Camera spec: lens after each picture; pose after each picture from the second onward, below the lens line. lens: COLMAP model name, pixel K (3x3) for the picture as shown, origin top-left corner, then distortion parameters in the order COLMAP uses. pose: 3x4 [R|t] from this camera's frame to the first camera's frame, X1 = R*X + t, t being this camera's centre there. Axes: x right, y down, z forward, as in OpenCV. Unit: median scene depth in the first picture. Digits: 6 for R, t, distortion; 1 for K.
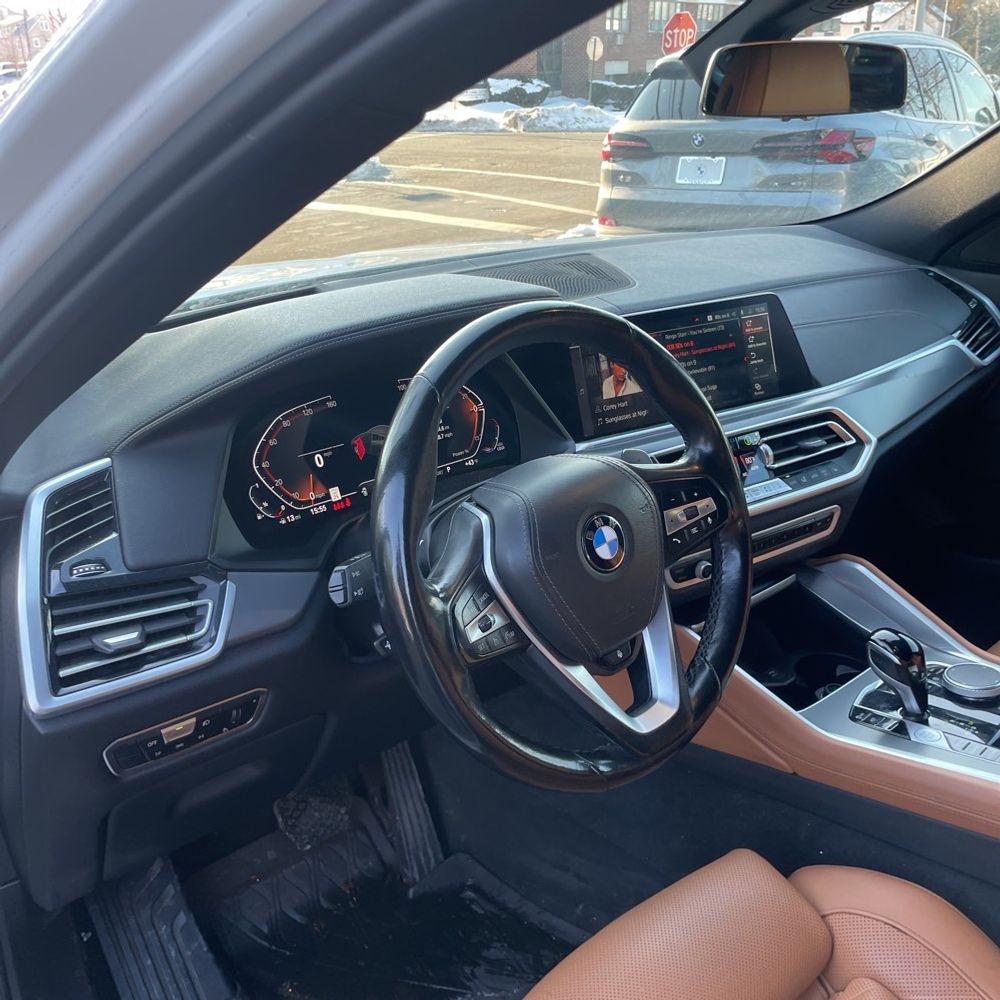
lens RADIAL K [[996.8, 0, 500.0], [0, 996.8, 500.0], [0, 0, 1]] dist [0.090291, -0.126491]
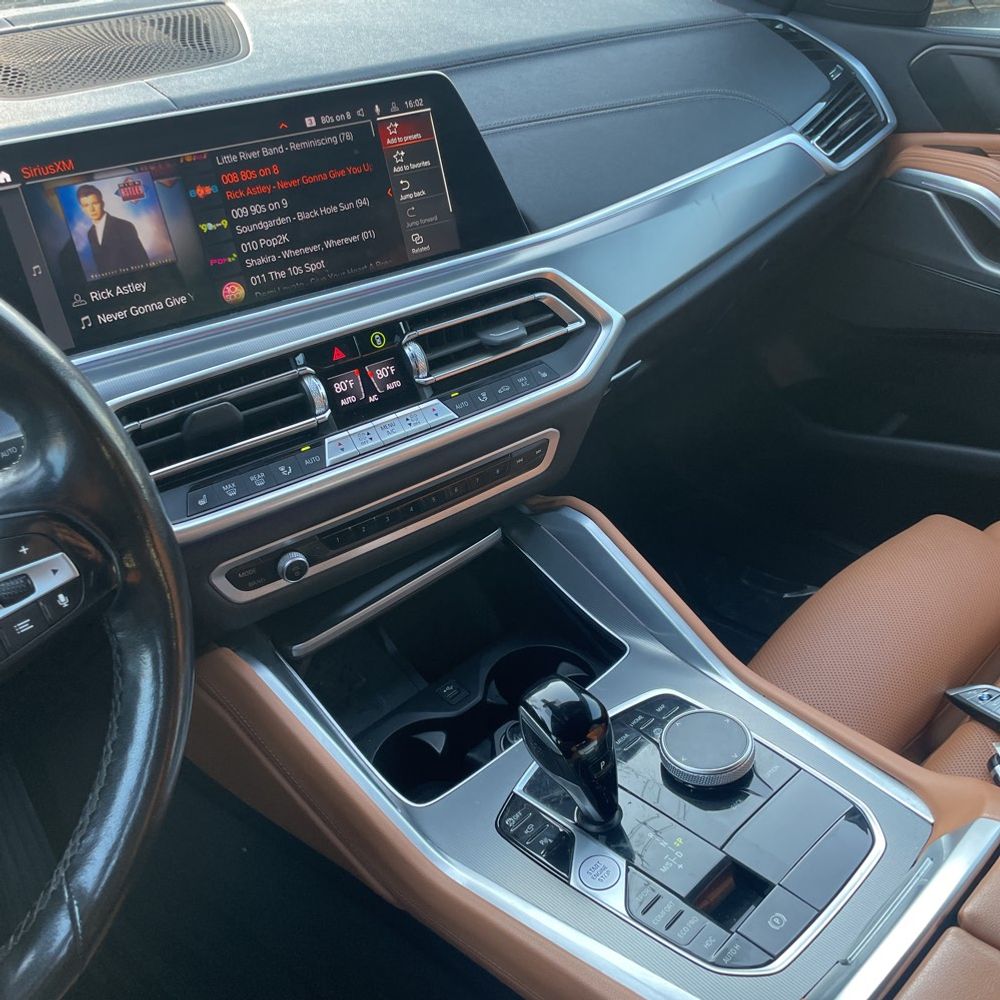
lens RADIAL K [[1037.0, 0, 500.4], [0, 1037.0, 474.7], [0, 0, 1]] dist [0.177871, -0.417344]
pose [[0.999088, -0.031837, 0.028439, 0.286183], [0.026032, 0.982355, 0.185206, -0.089247], [-0.033833, -0.184297, 0.982288, 0.354864]]
